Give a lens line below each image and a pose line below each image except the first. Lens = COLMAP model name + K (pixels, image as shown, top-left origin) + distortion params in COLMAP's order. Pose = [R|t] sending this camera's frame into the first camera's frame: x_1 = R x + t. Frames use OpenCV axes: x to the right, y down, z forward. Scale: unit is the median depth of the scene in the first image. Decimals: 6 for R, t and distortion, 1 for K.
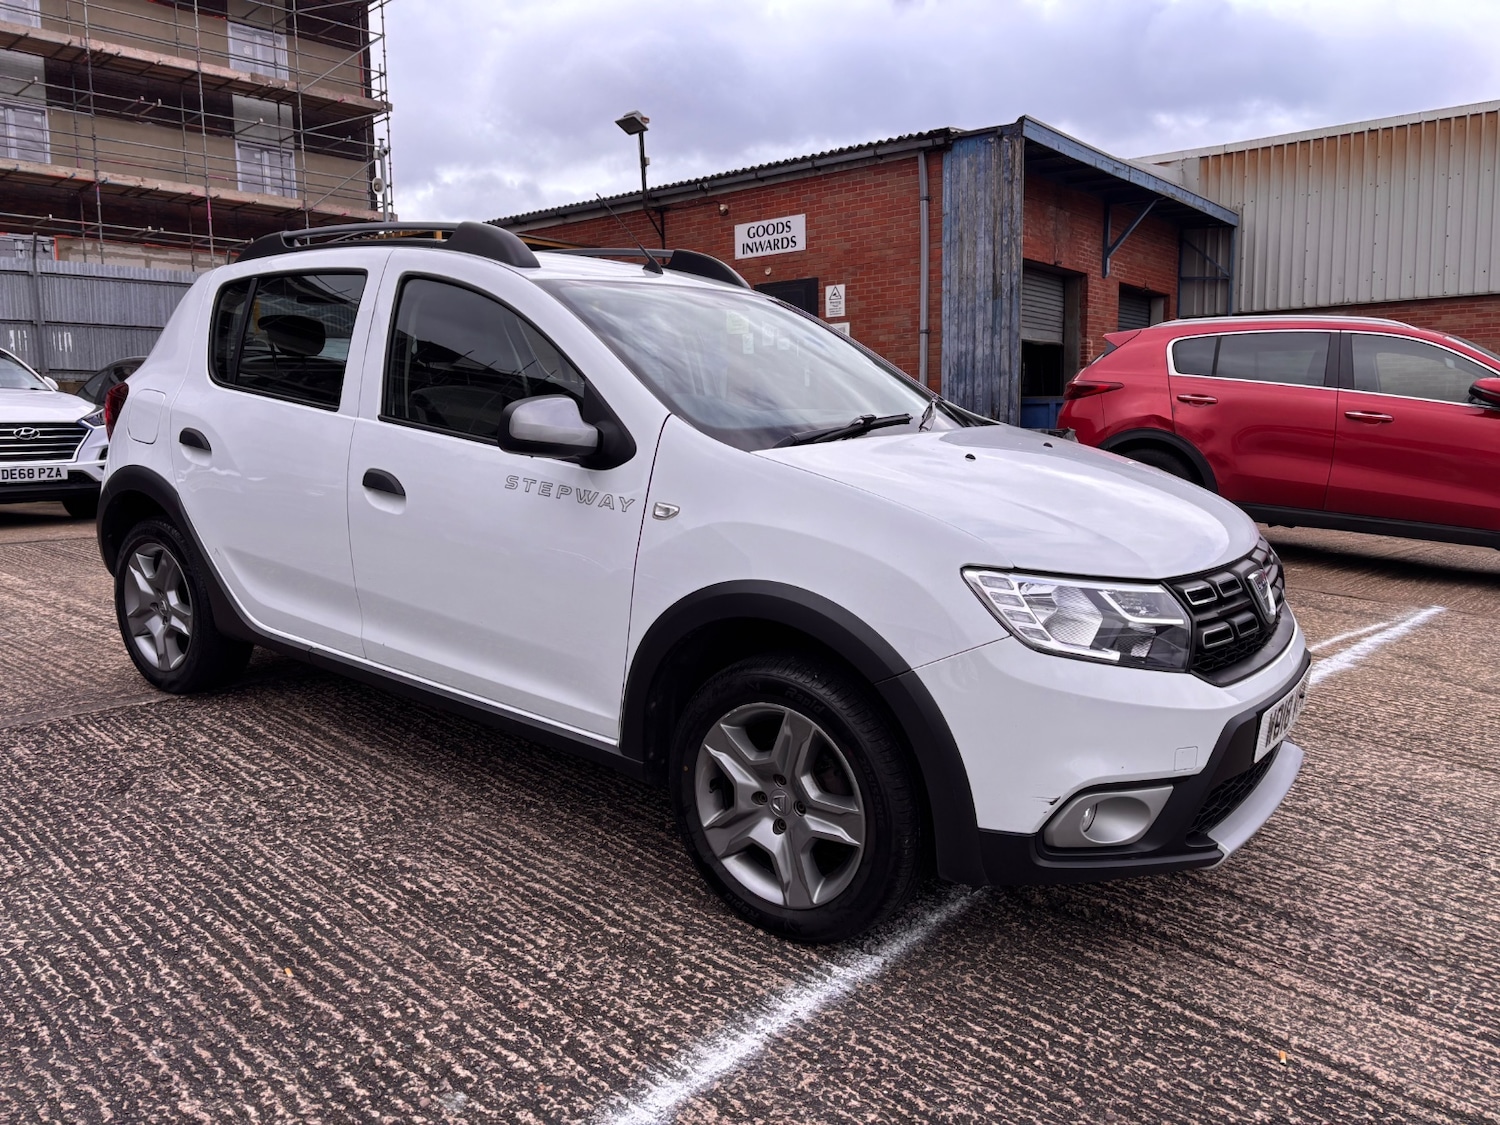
lens RADIAL K [[1131.3, 0, 748.2], [0, 1131.3, 557.0], [0, 0, 1]] dist [0.051620, -0.055924]
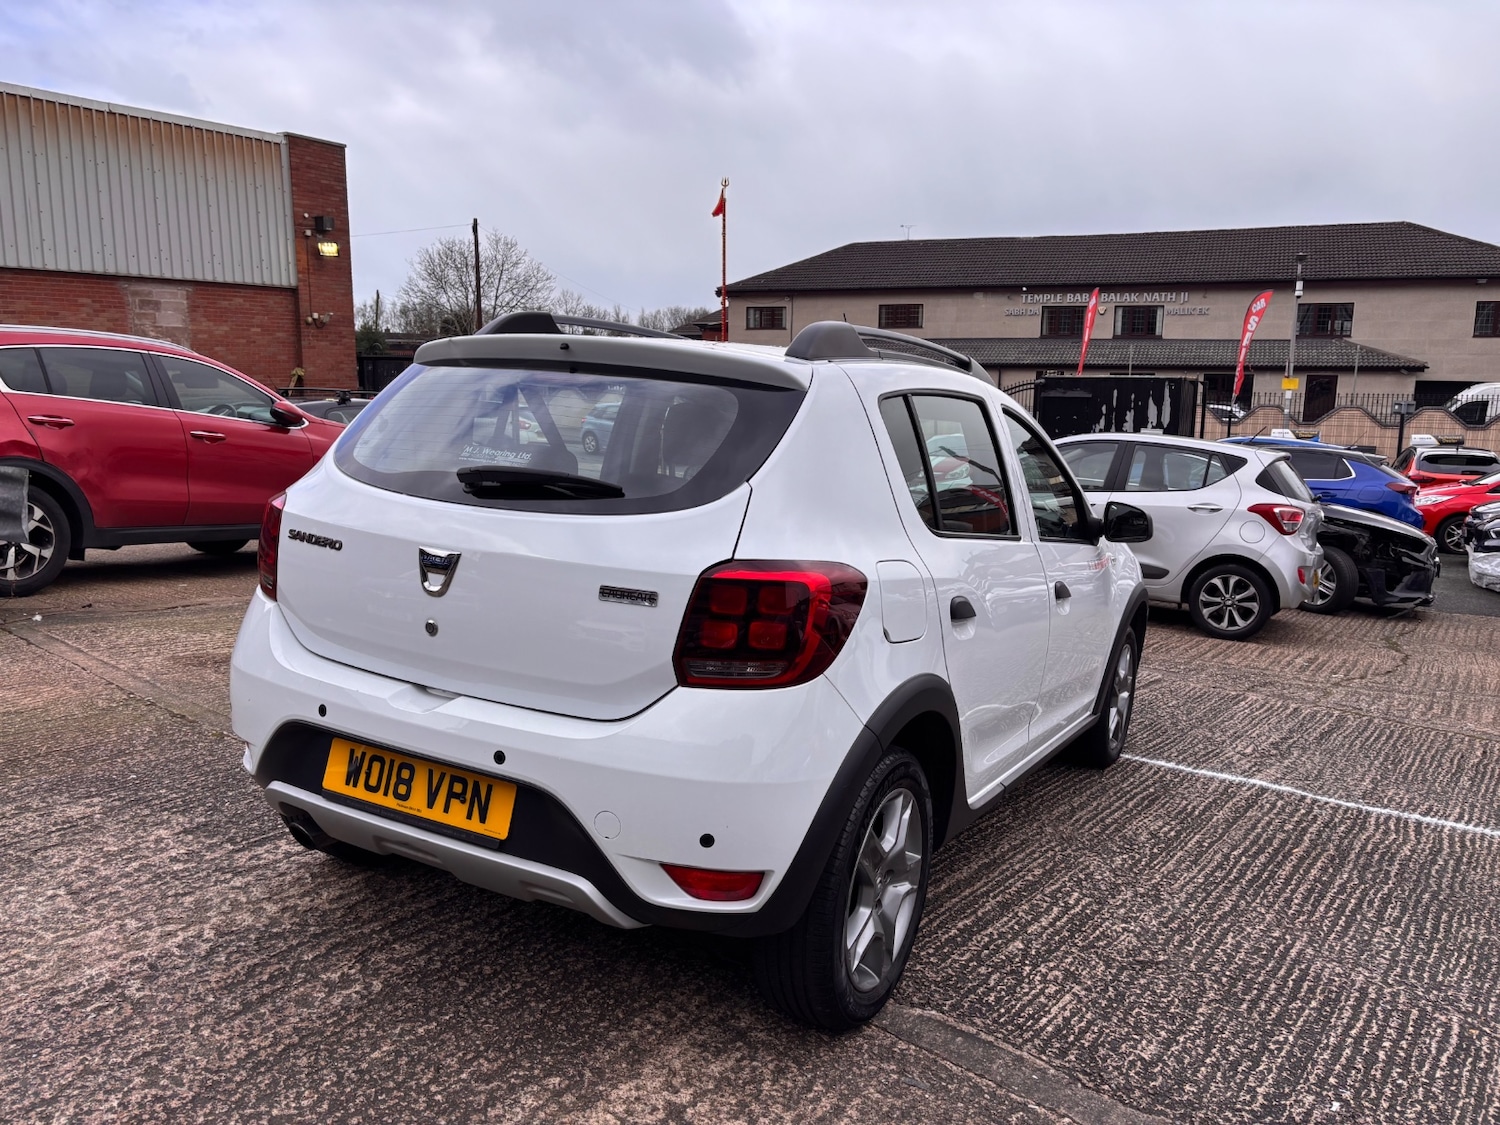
lens RADIAL K [[1131.3, 0, 750.7], [0, 1131.3, 559.2], [0, 0, 1]] dist [0.051620, -0.055924]
pose [[-0.120999, -0.159885, 0.979692, -1.448326], [0.101565, 0.979770, 0.172442, -0.338042], [-0.987443, 0.120368, -0.102312, 1.457802]]
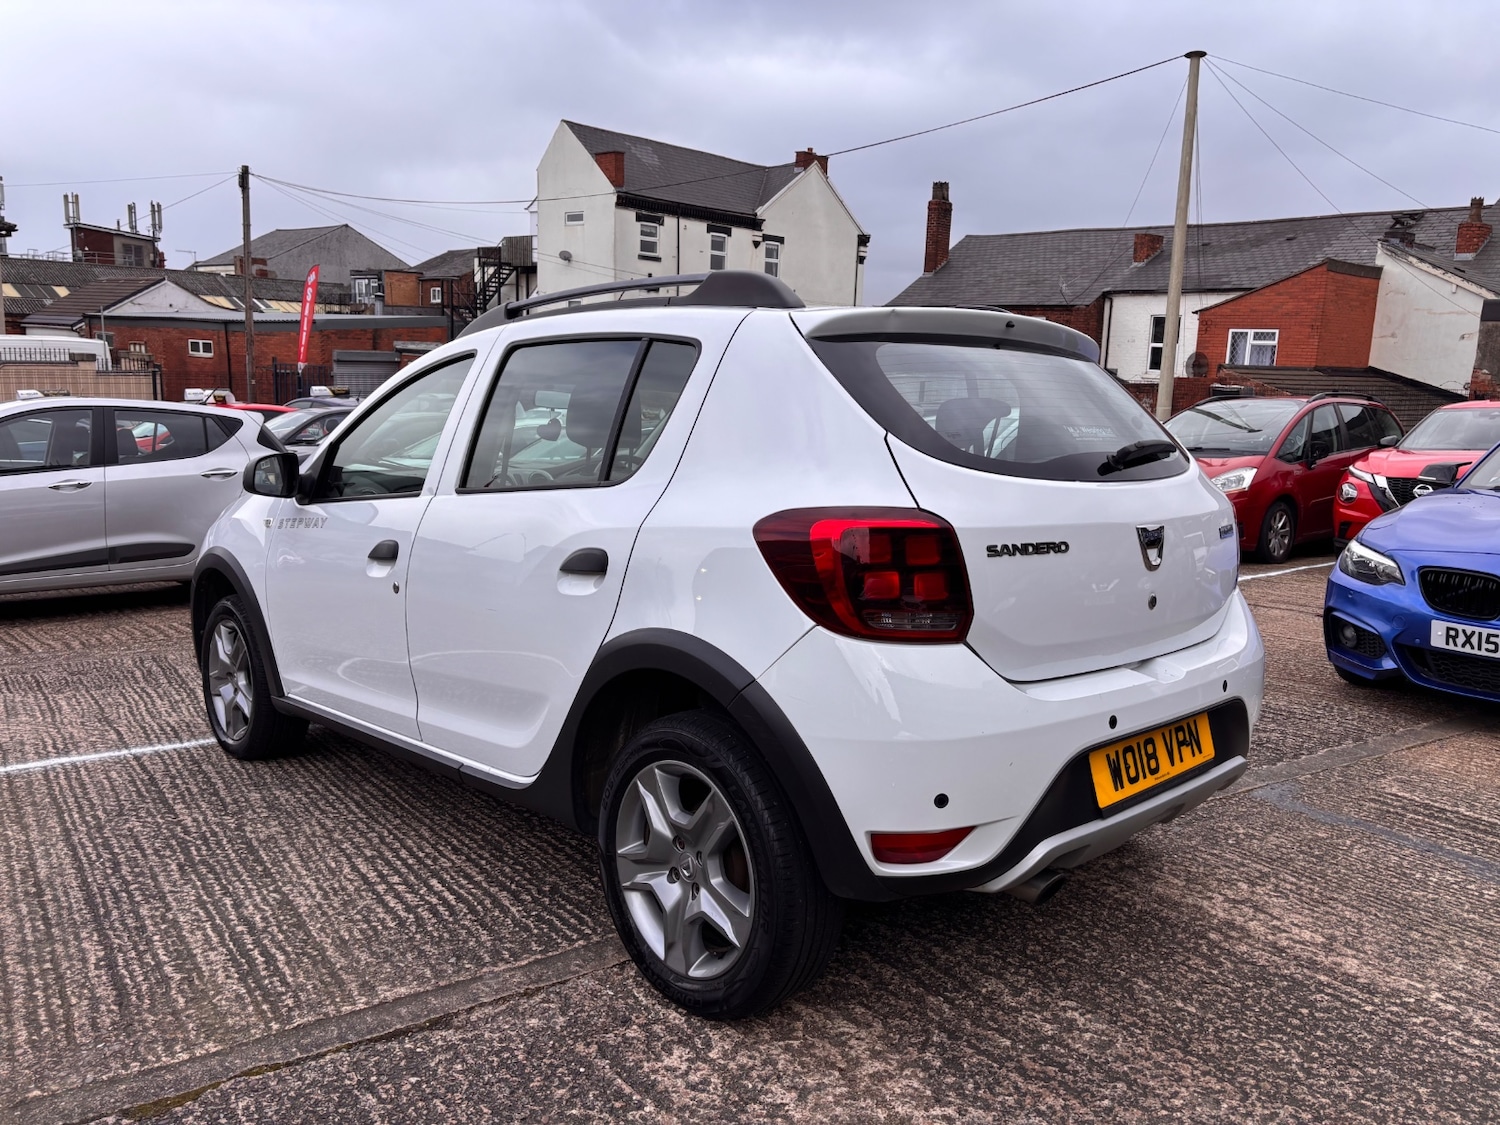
lens RADIAL K [[1131.3, 0, 764.3], [0, 1131.3, 559.3], [0, 0, 1]] dist [0.051620, -0.055924]
pose [[-0.983900, -0.055456, 0.169895, -0.525730], [-0.005000, 0.958807, 0.284014, -0.436949], [-0.178647, 0.278592, -0.943648, 2.408492]]
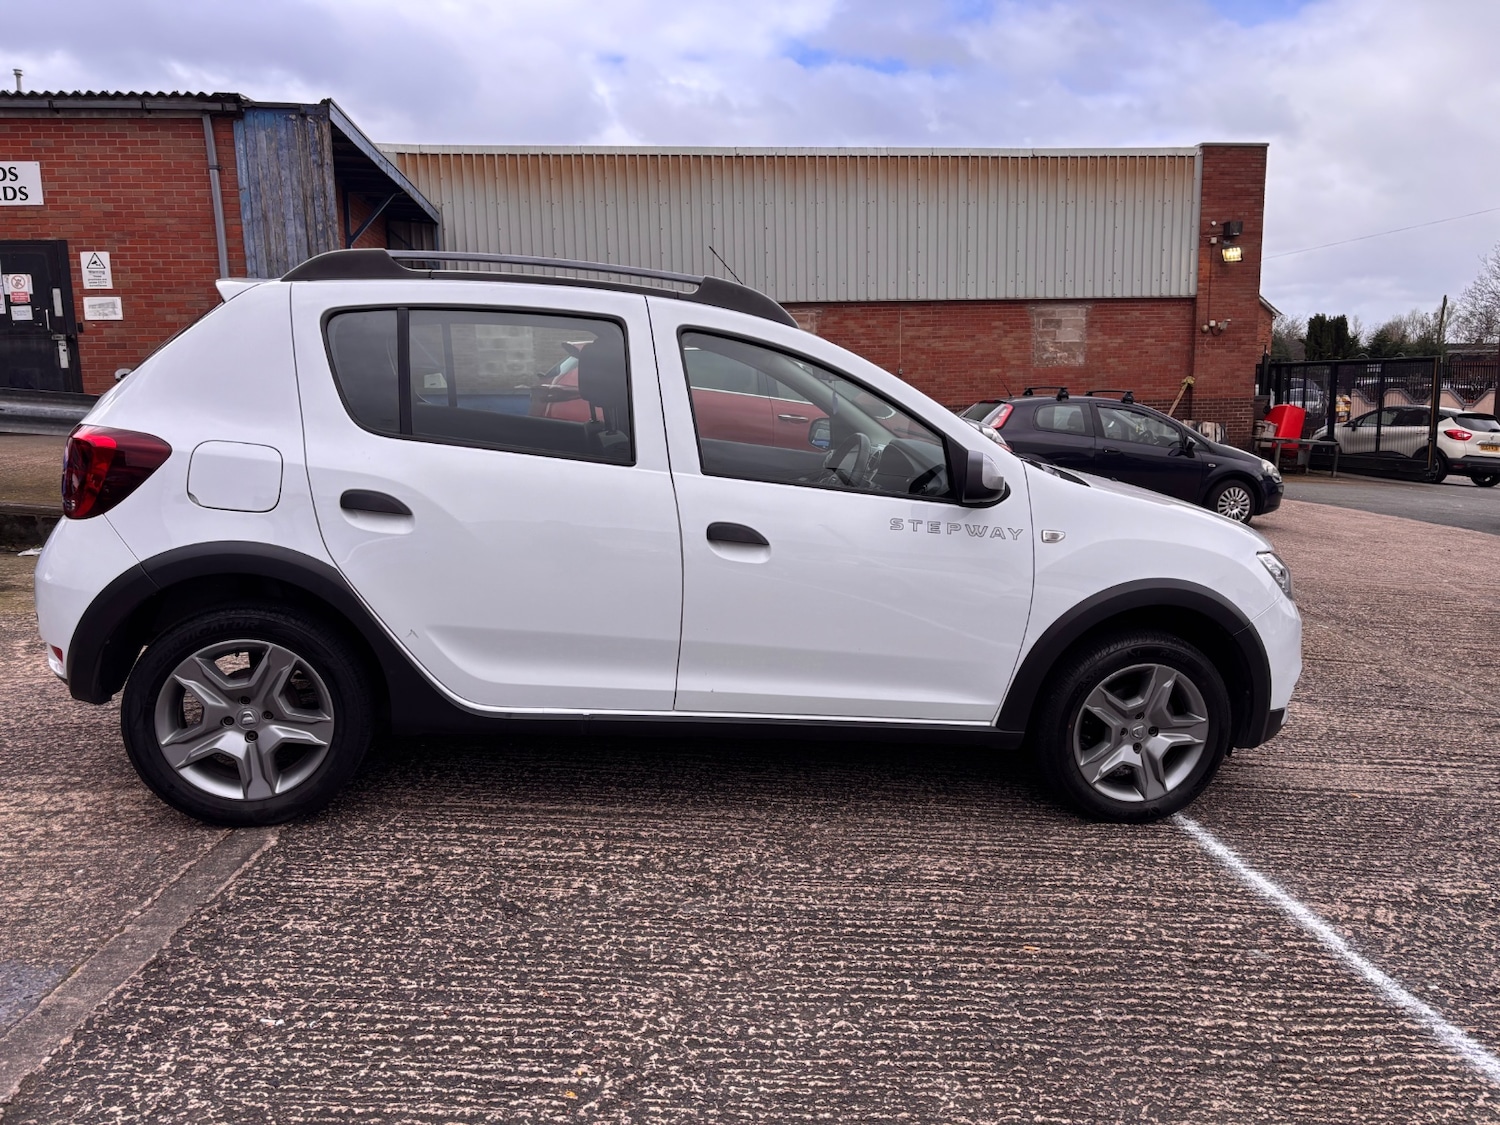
lens RADIAL K [[1131.3, 0, 752.2], [0, 1131.3, 567.5], [0, 0, 1]] dist [0.051620, -0.055924]
pose [[0.693737, -0.112373, 0.711408, -1.063707], [0.089136, 0.993555, 0.070018, -0.108178], [-0.714691, 0.014838, 0.699283, 0.275818]]
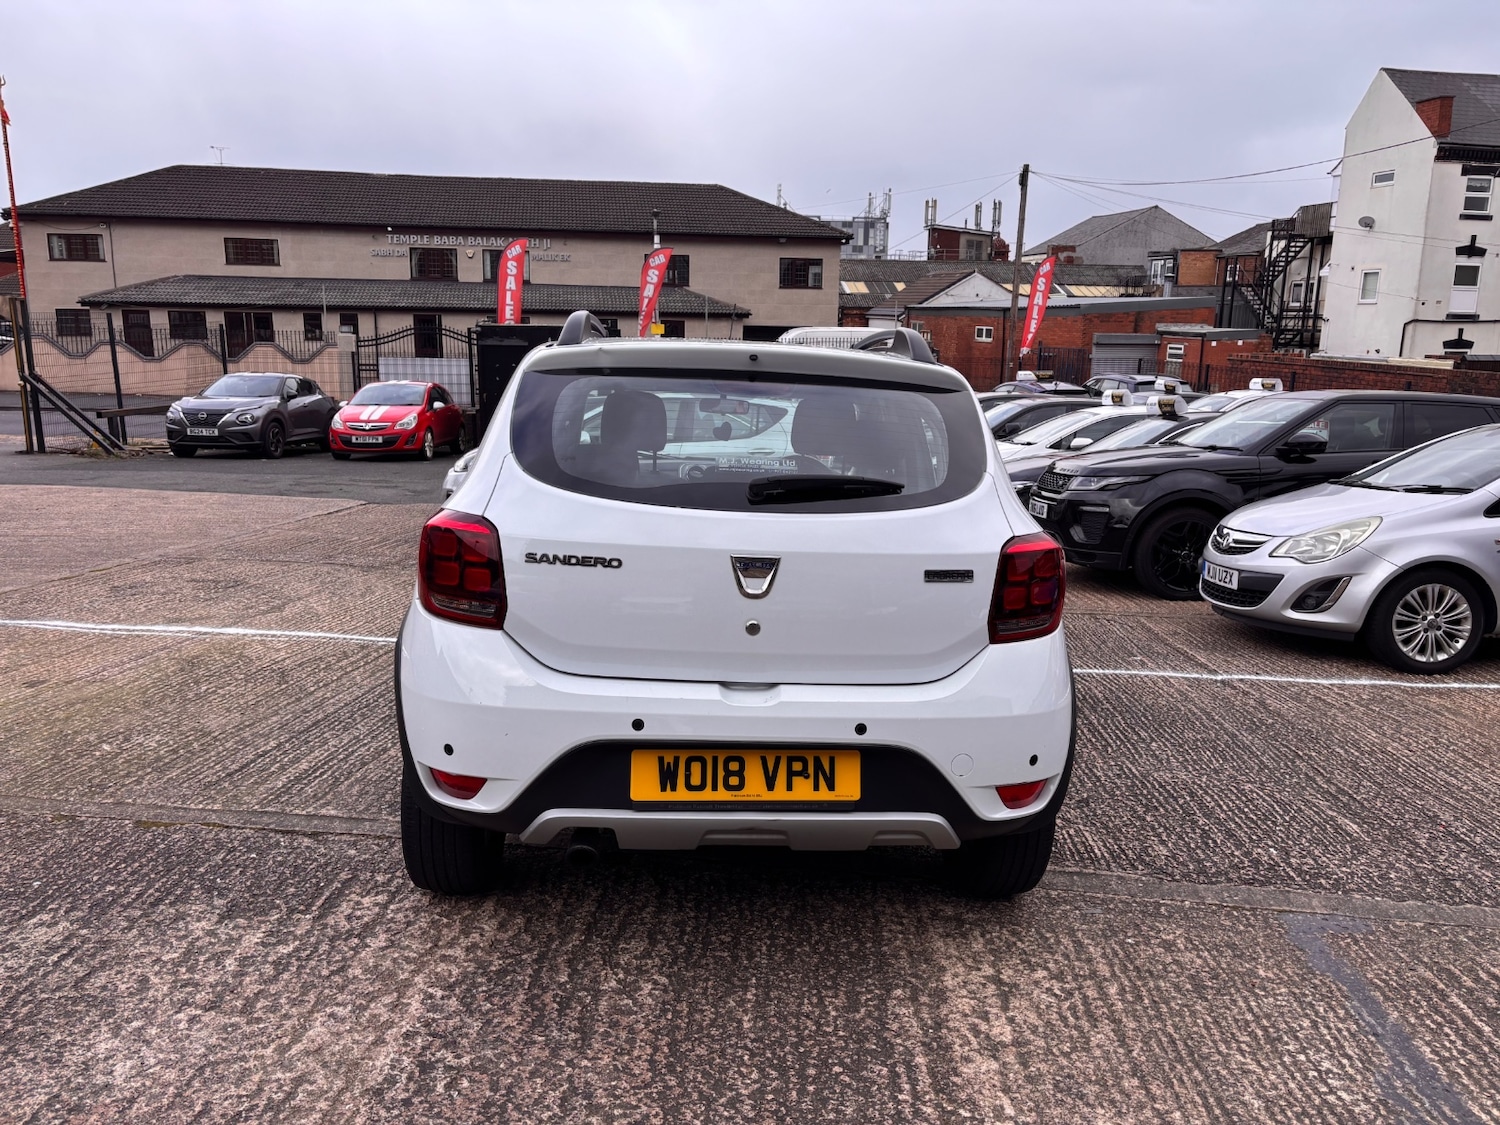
lens RADIAL K [[1131.3, 0, 758.3], [0, 1131.3, 554.5], [0, 0, 1]] dist [0.051620, -0.055924]
pose [[-0.642536, -0.160020, 0.749361, -1.287873], [0.077597, 0.959335, 0.271394, -0.460158], [-0.762316, 0.232528, -0.603990, 2.094209]]
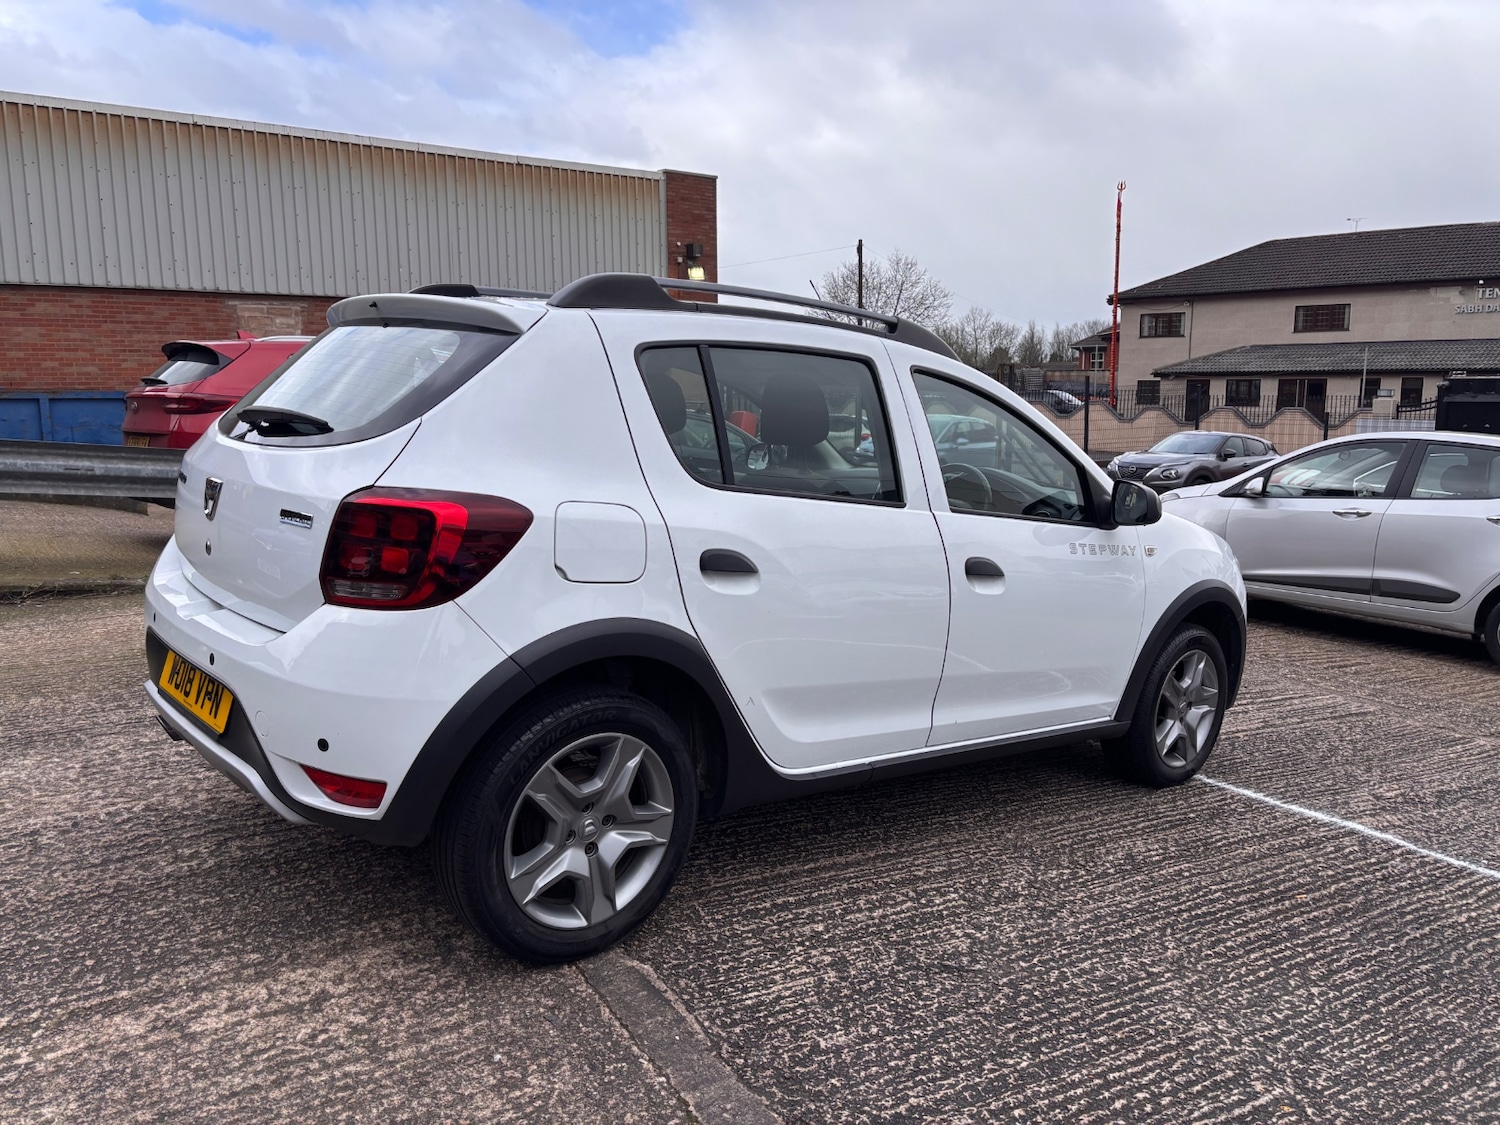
lens RADIAL K [[1131.3, 0, 749.2], [0, 1131.3, 555.2], [0, 0, 1]] dist [0.051620, -0.055924]
pose [[0.236366, -0.138498, 0.961743, -1.429228], [0.110004, 0.987240, 0.115134, -0.230048], [-0.965417, 0.078582, 0.248586, 0.963987]]
